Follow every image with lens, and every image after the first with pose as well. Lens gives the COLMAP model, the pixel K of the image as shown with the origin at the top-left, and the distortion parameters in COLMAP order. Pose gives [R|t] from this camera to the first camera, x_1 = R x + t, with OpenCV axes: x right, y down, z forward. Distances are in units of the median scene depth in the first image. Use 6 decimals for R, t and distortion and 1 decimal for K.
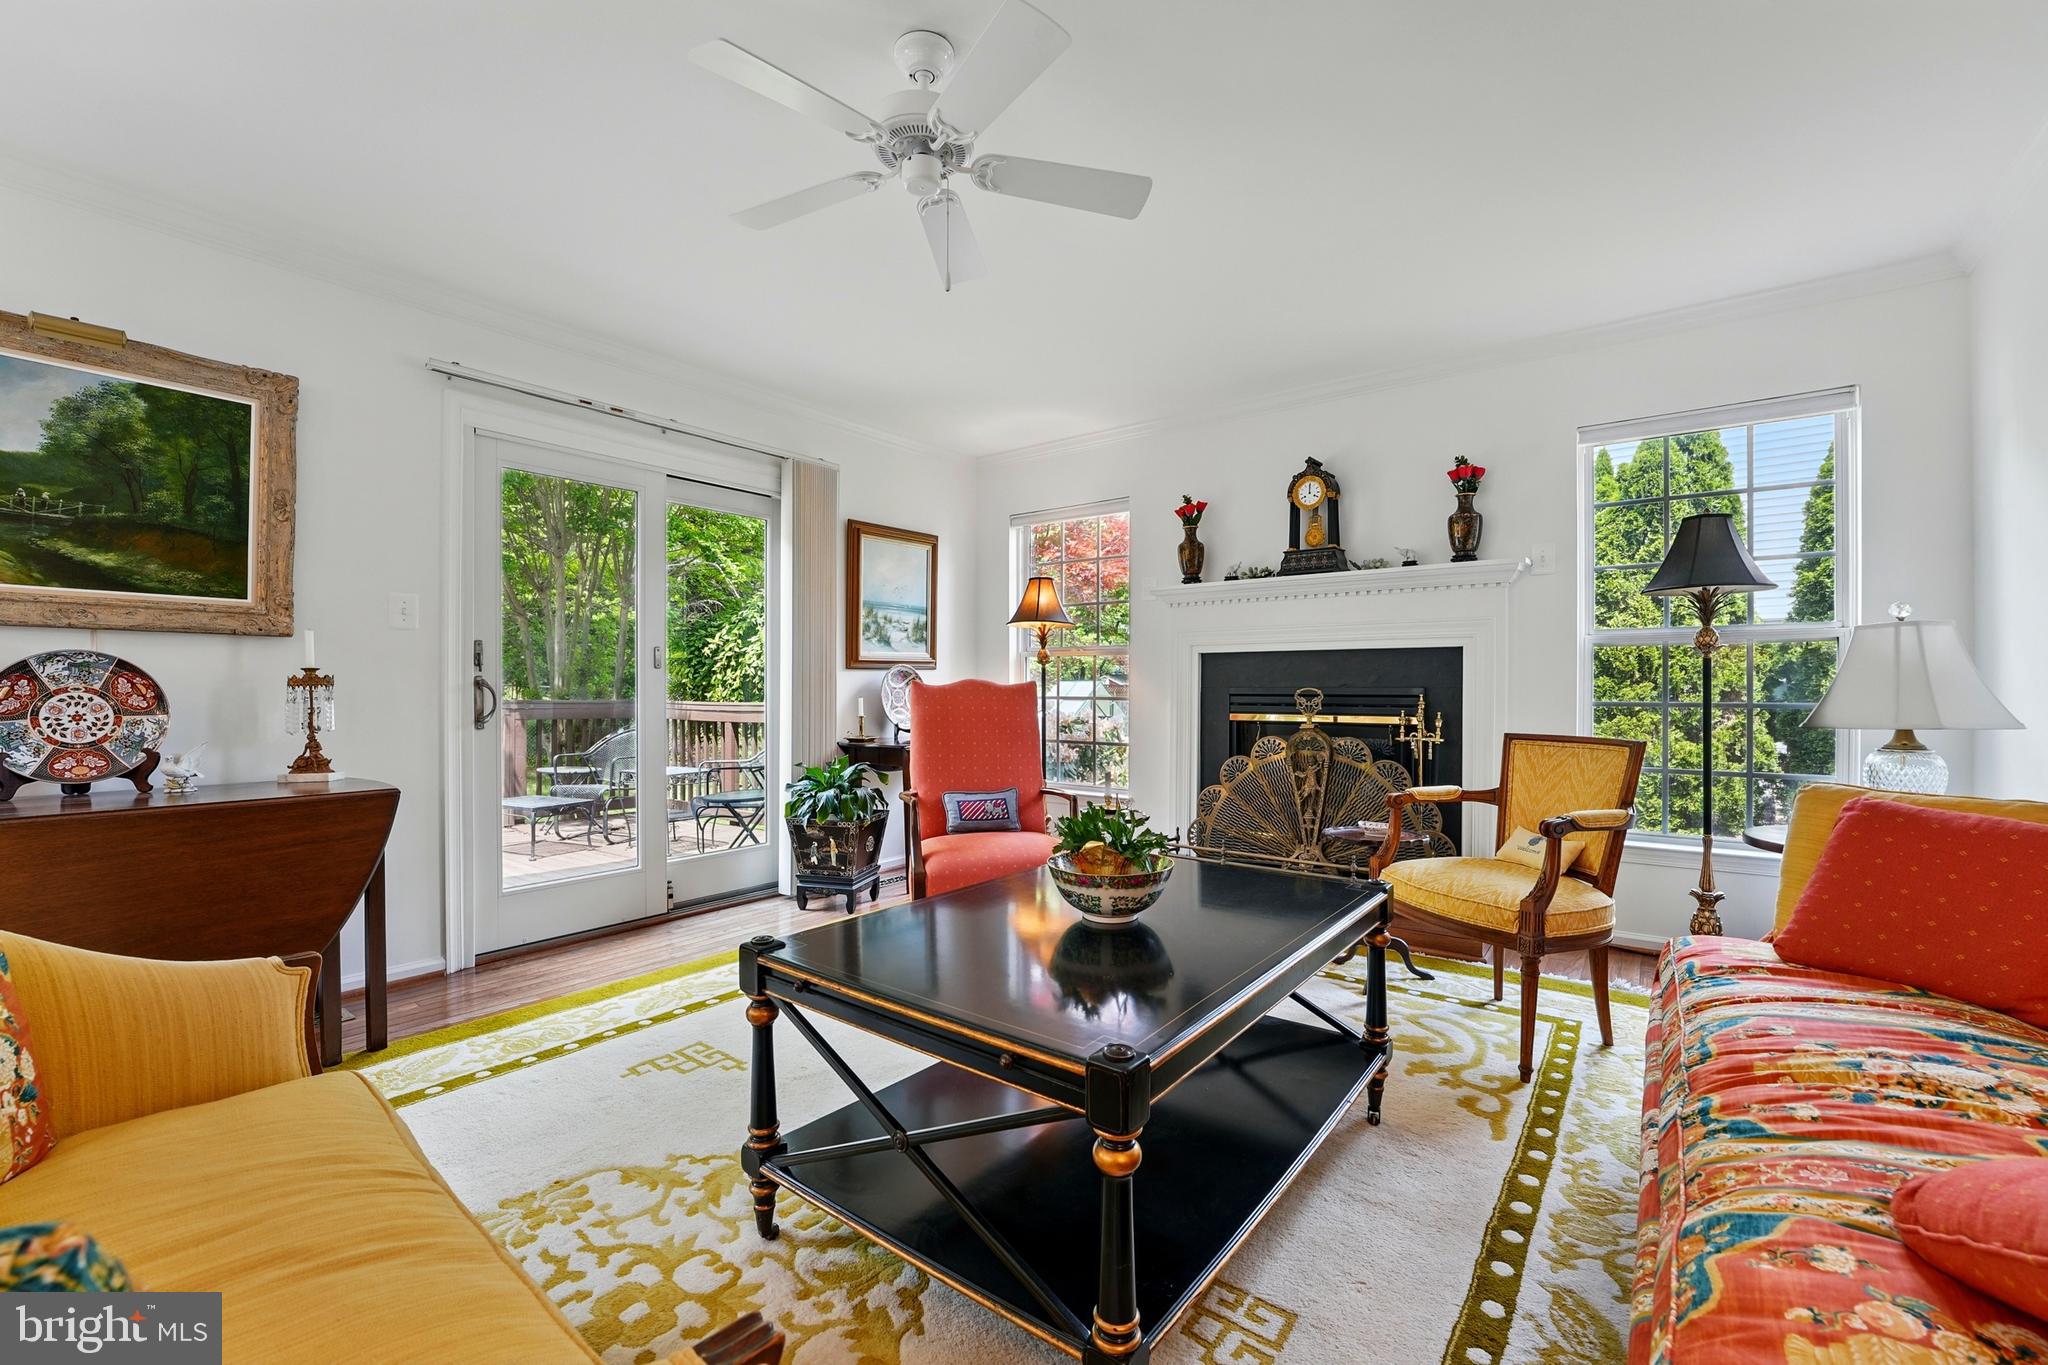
lens RADIAL K [[836.4, 0, 1029.6], [0, 836.4, 681.3], [0, 0, 1]] dist [-0.003280, -0.000166]
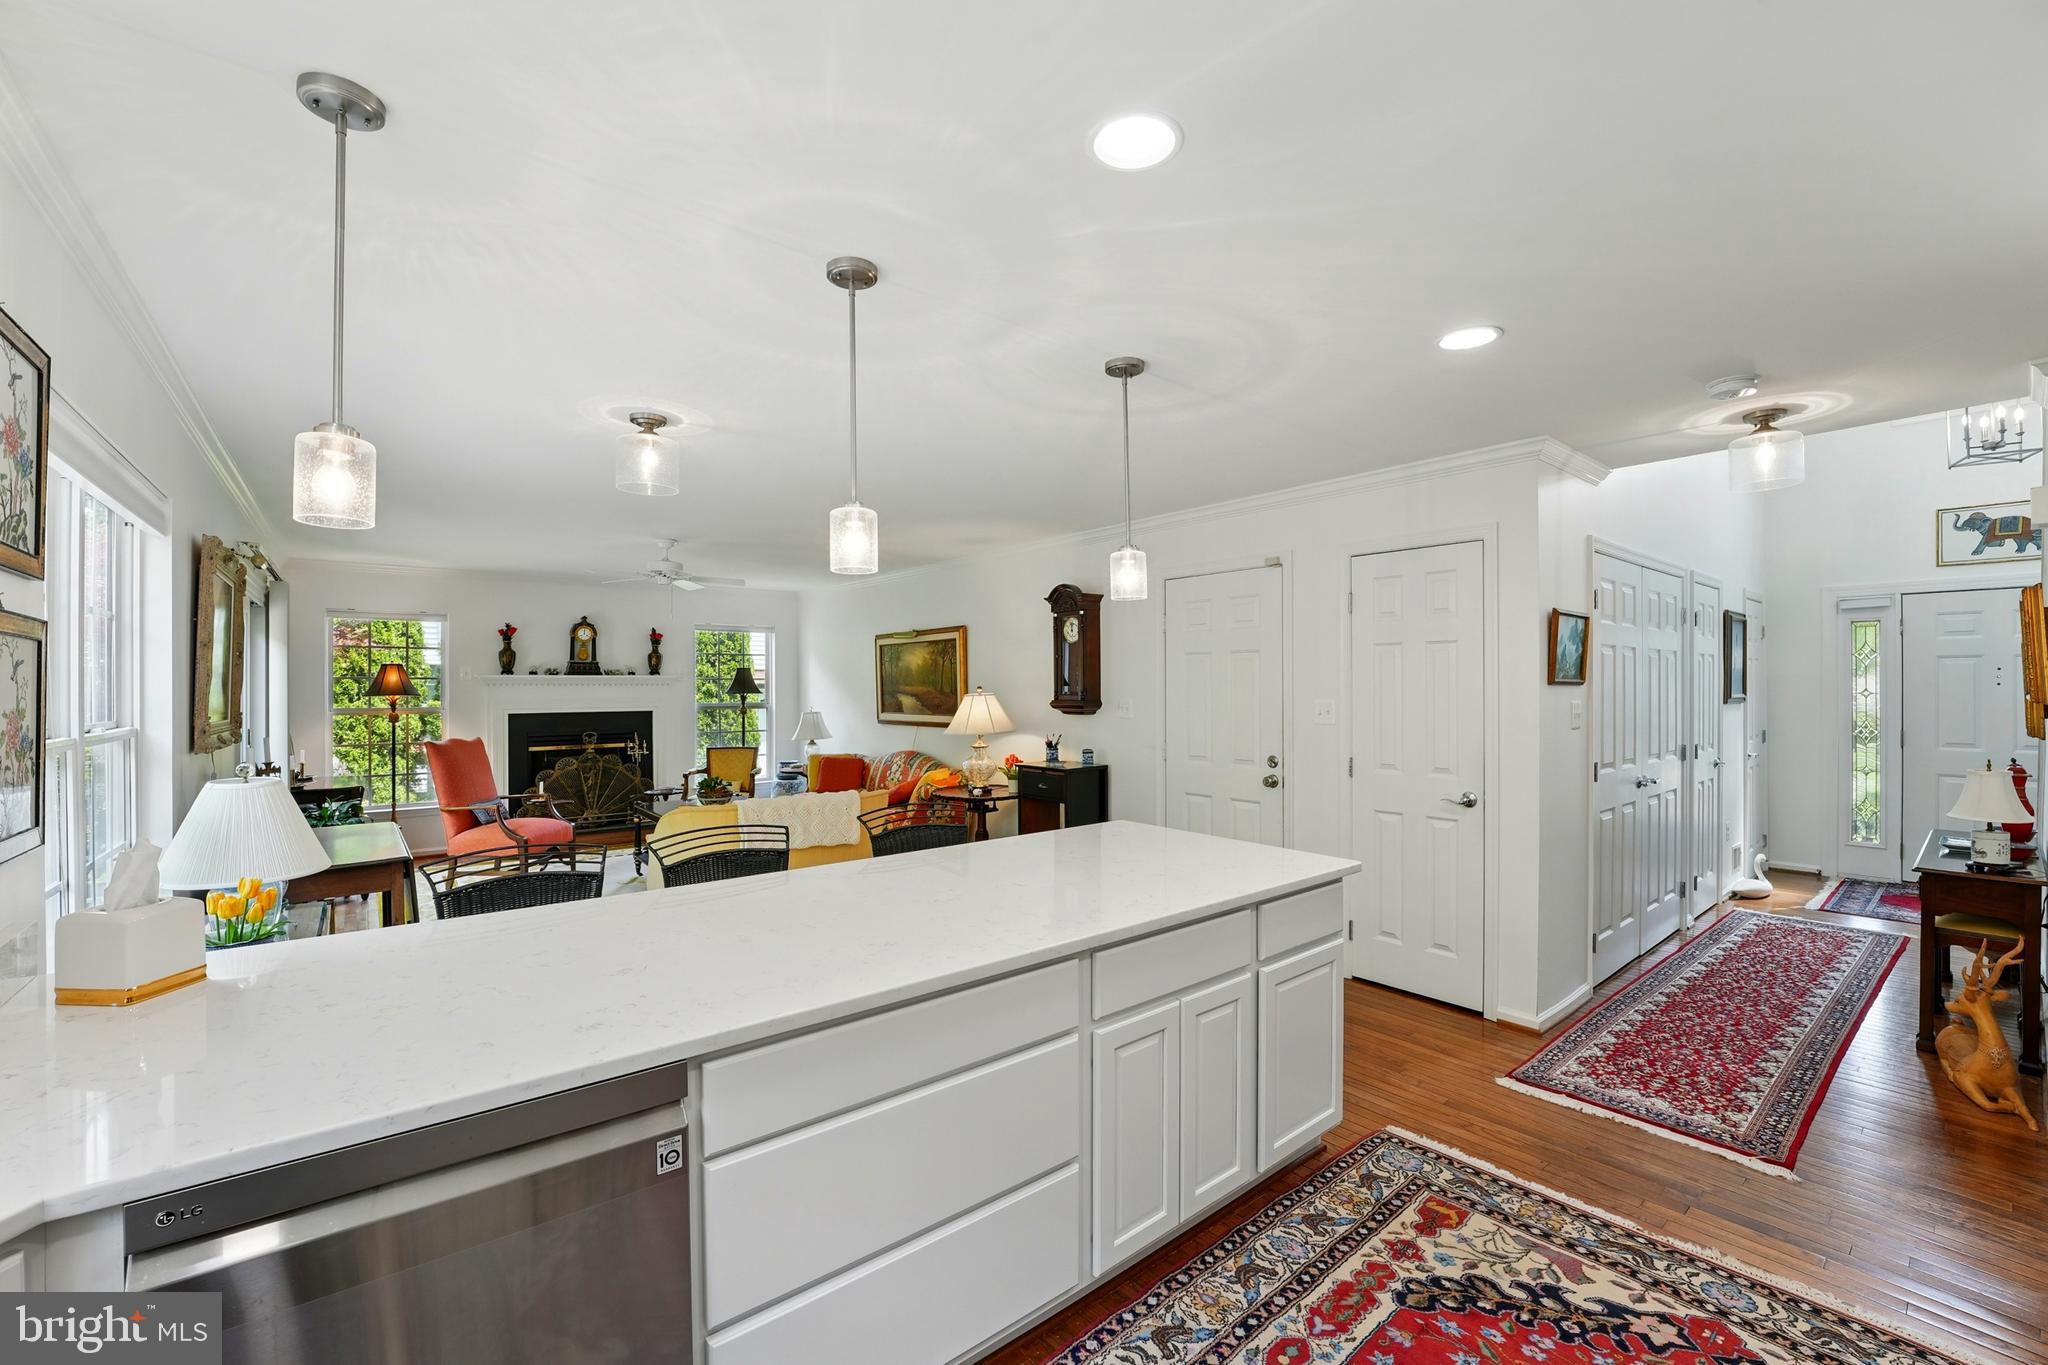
lens RADIAL K [[836.4, 0, 1031.6], [0, 836.4, 687.2], [0, 0, 1]] dist [-0.003280, -0.000166]
pose [[0.231410, 0.000800, 0.972856, -1.351375], [-0.003524, 0.999994, 0.000015, -0.101473], [-0.972850, -0.003432, 0.231411, -0.499884]]
